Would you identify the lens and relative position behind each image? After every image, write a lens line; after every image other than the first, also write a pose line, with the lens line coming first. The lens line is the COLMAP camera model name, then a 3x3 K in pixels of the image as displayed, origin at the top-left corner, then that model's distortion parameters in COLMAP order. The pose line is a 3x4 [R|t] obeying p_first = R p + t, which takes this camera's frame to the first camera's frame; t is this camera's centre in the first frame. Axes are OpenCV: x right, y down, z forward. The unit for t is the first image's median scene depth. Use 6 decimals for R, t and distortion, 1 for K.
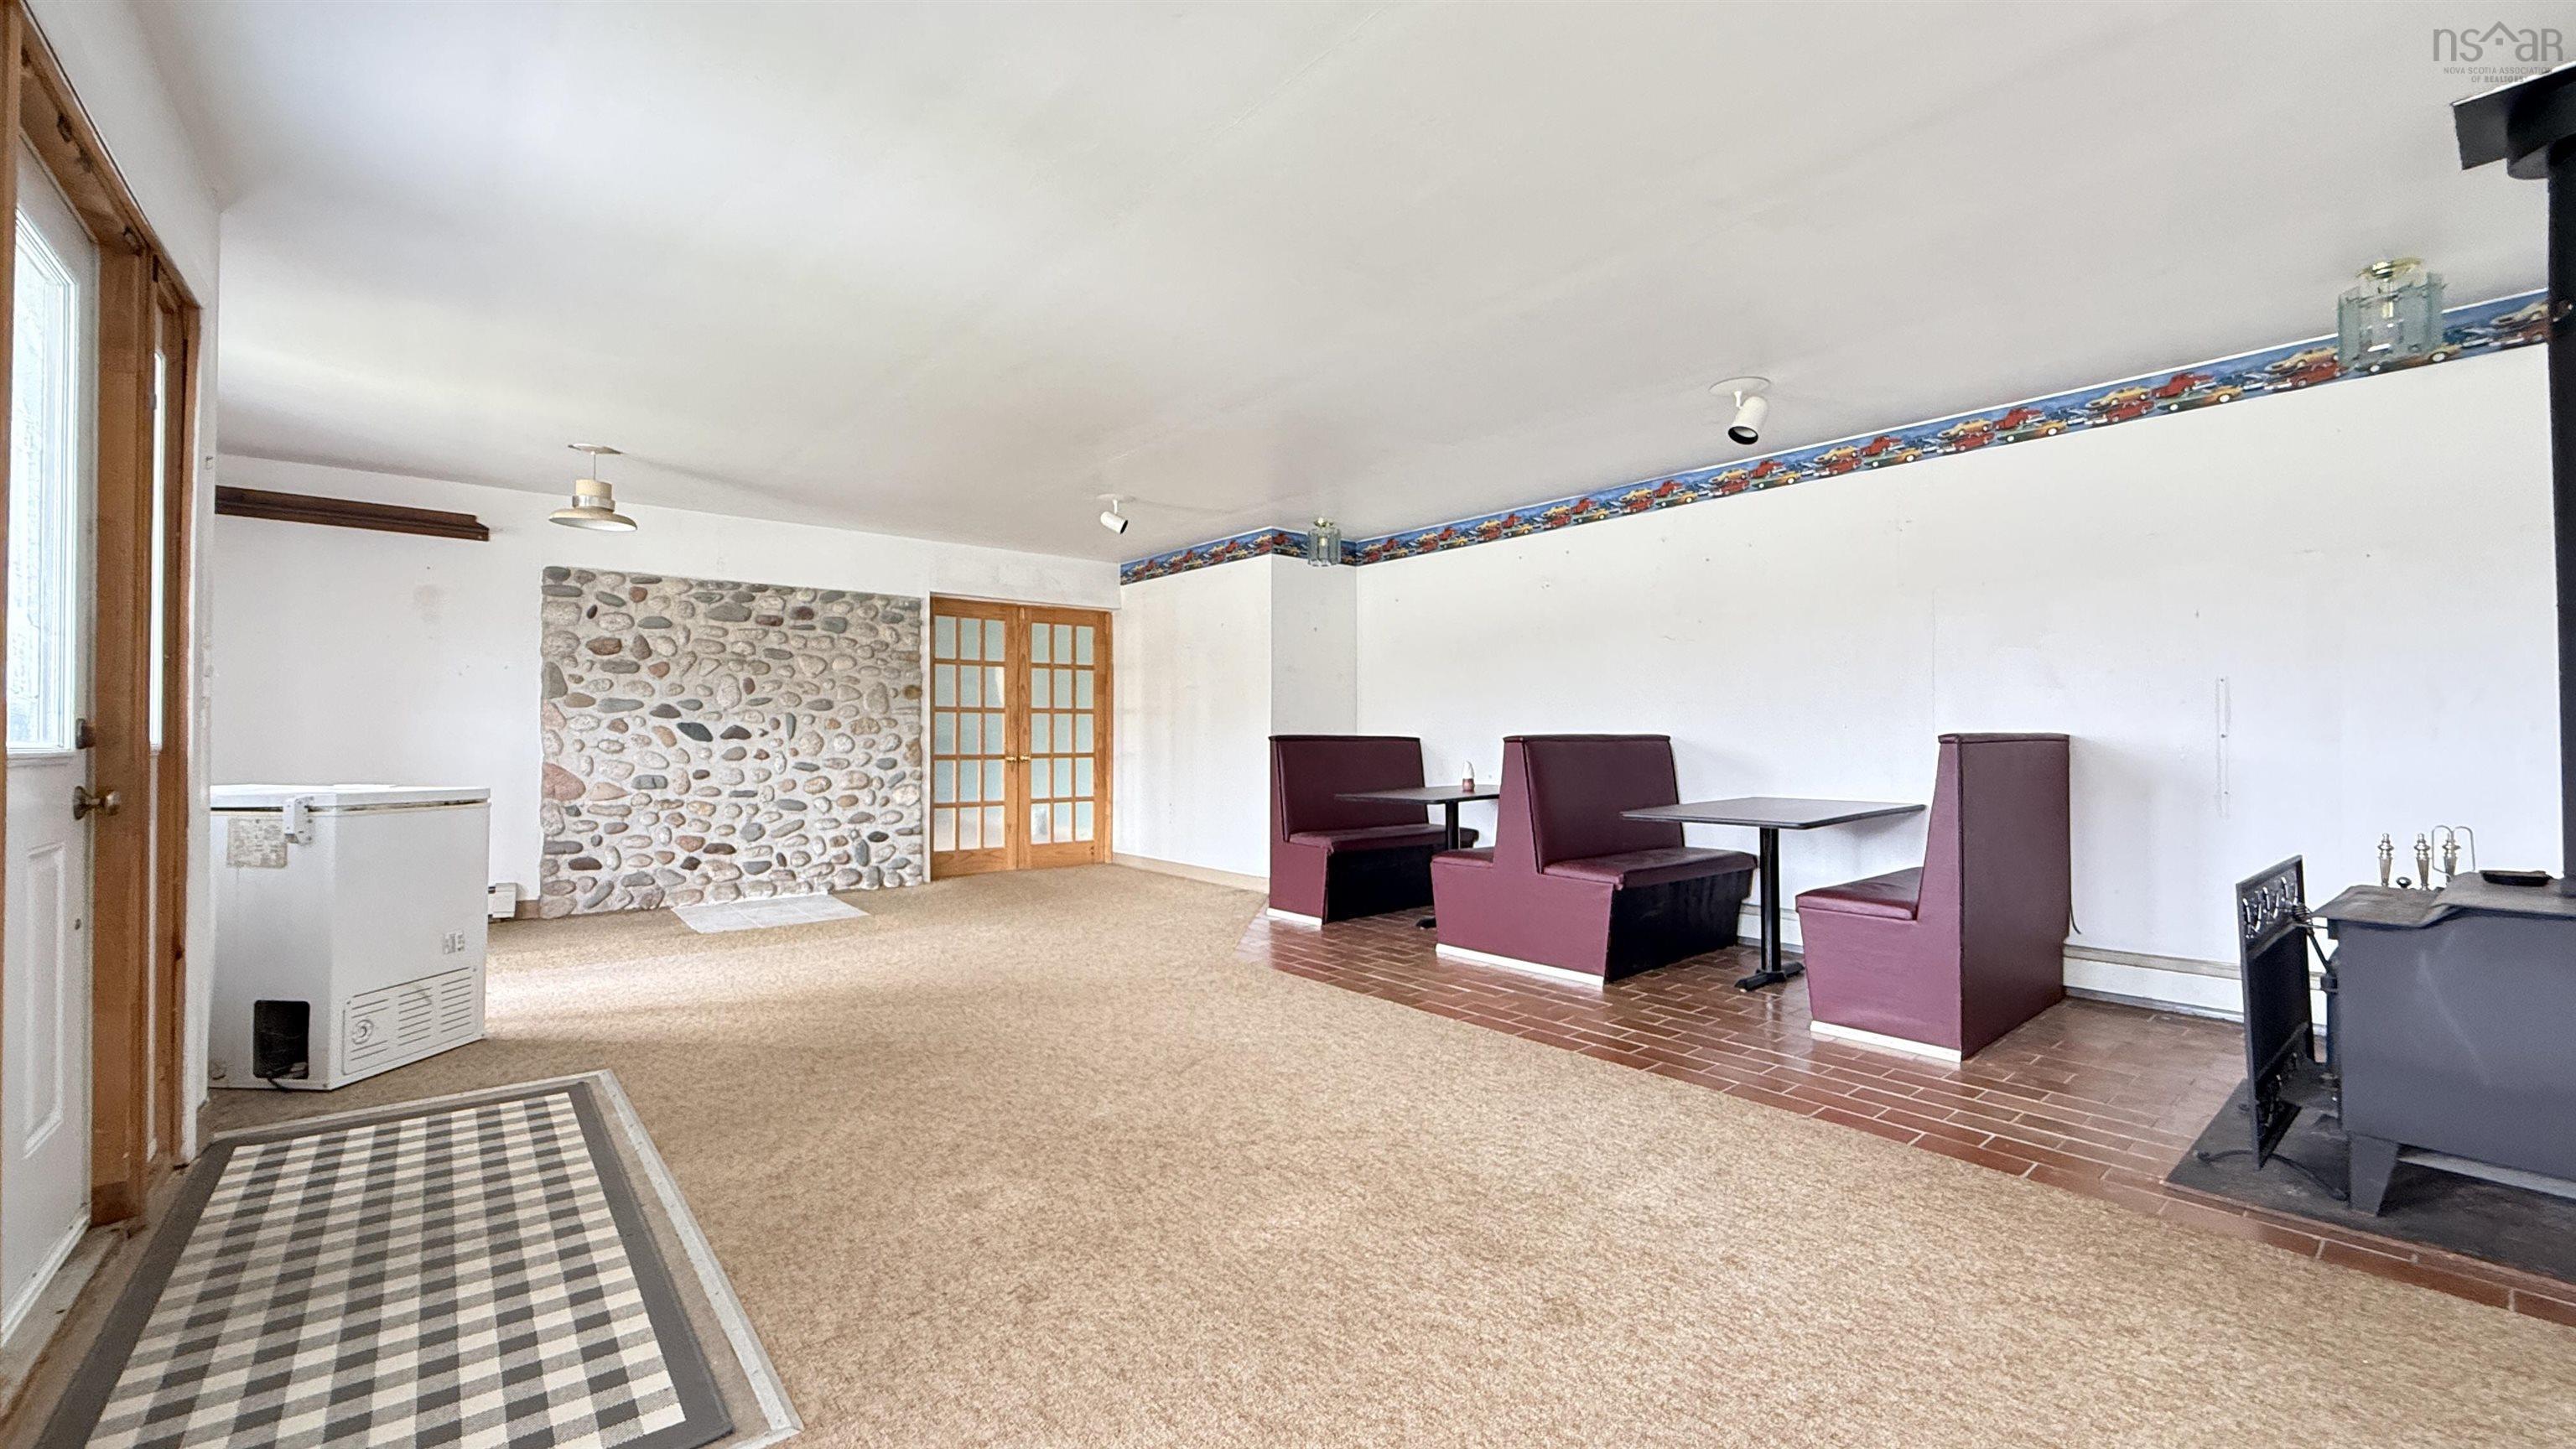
lens RADIAL K [[1020.9, 0, 1280.4], [0, 1020.9, 727.3], [0, 0, 1]] dist [-0.001758, 0.000896]
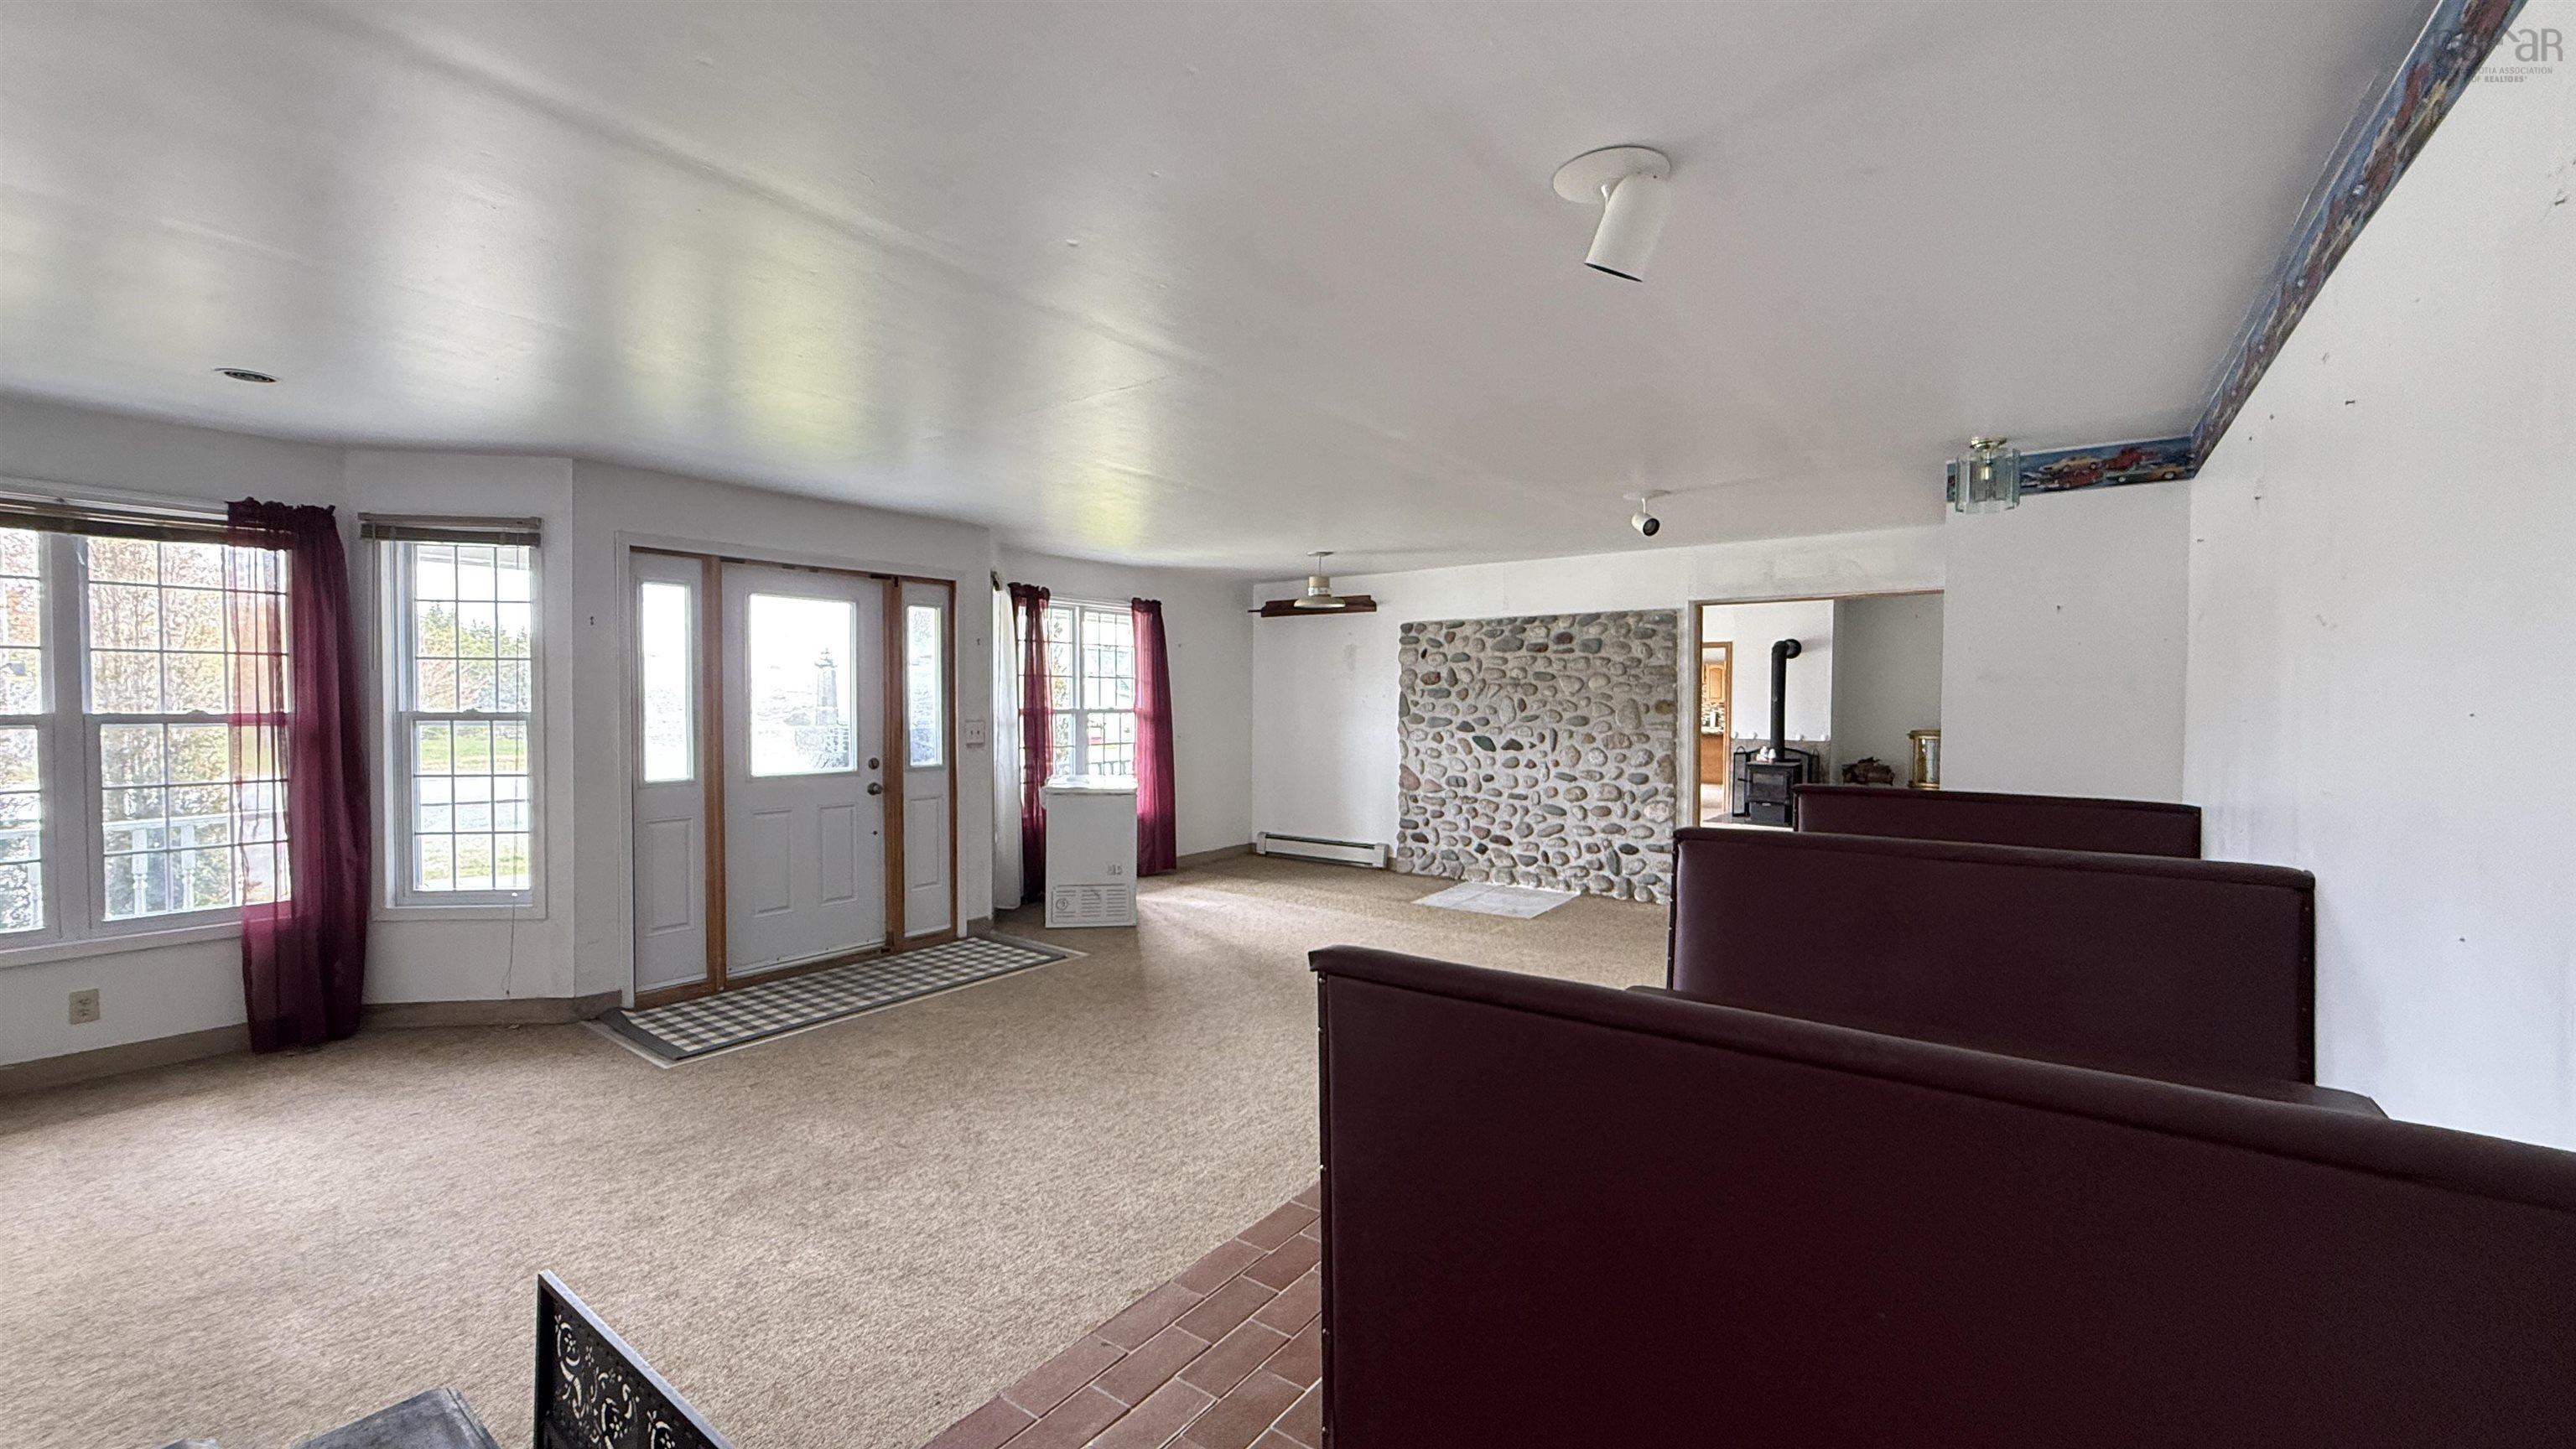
lens RADIAL K [[1020.9, 0, 1279.7], [0, 1020.9, 725.7], [0, 0, 1]] dist [-0.001758, 0.000896]
pose [[0.238710, 0.023950, -0.970795, 0.555621], [0.008294, 0.999609, 0.026700, -0.050929], [0.971055, -0.014425, 0.238418, 0.451711]]
